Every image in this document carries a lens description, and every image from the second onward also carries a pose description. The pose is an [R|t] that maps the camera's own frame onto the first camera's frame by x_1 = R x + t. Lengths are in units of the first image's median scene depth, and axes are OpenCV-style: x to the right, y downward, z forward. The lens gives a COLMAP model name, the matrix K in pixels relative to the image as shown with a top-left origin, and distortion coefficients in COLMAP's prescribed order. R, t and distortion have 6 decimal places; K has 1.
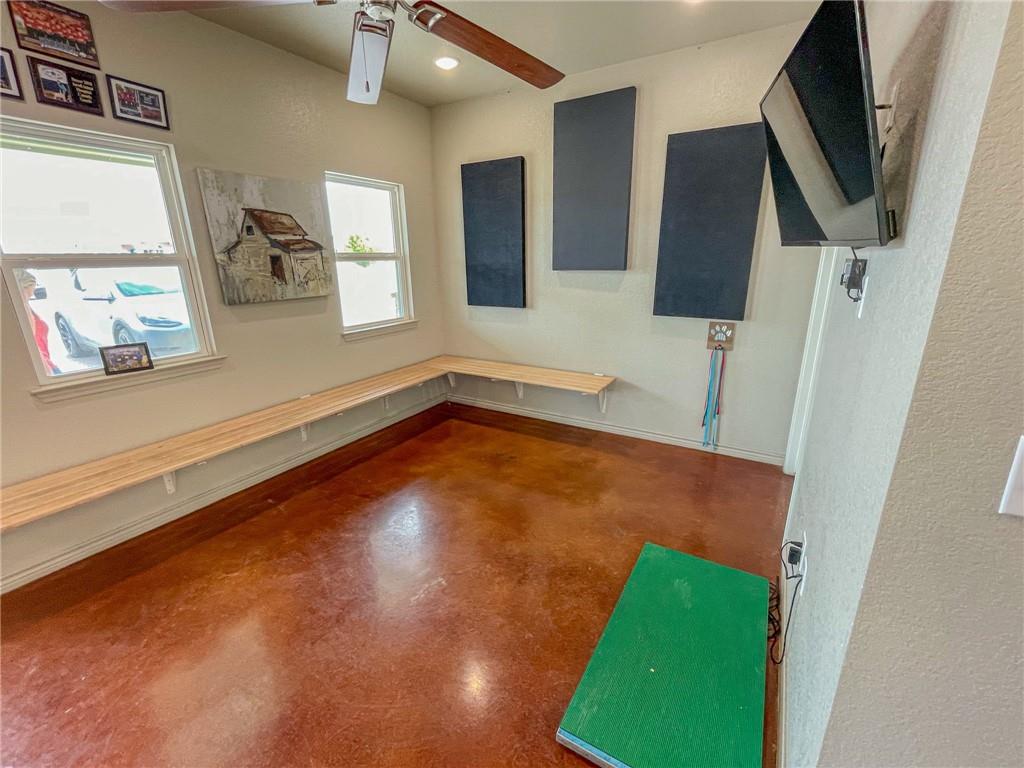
lens RADIAL K [[426.3, 0, 515.3], [0, 426.3, 390.5], [0, 0, 1]] dist [-0.001203, -0.000111]
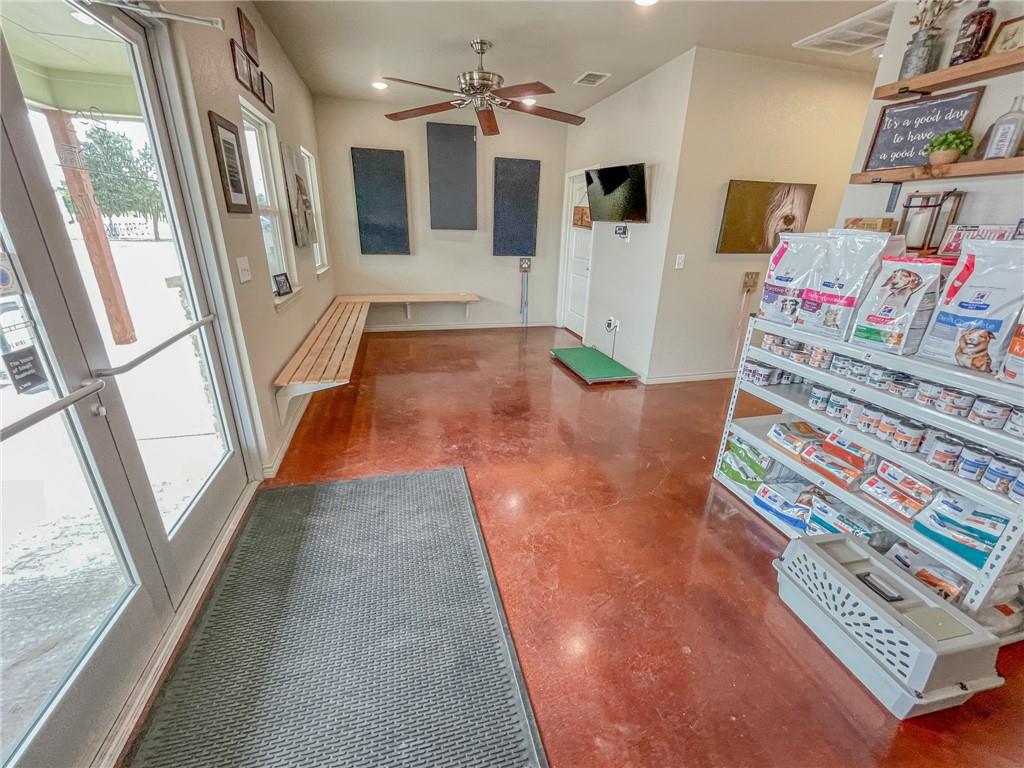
lens RADIAL K [[426.3, 0, 515.3], [0, 426.3, 390.5], [0, 0, 1]] dist [-0.001203, -0.000111]
pose [[0.689136, -0.231776, 0.686565, -0.989422], [0.184324, 0.972371, 0.143247, 0.139471], [-0.700797, 0.027834, 0.712817, -0.346144]]
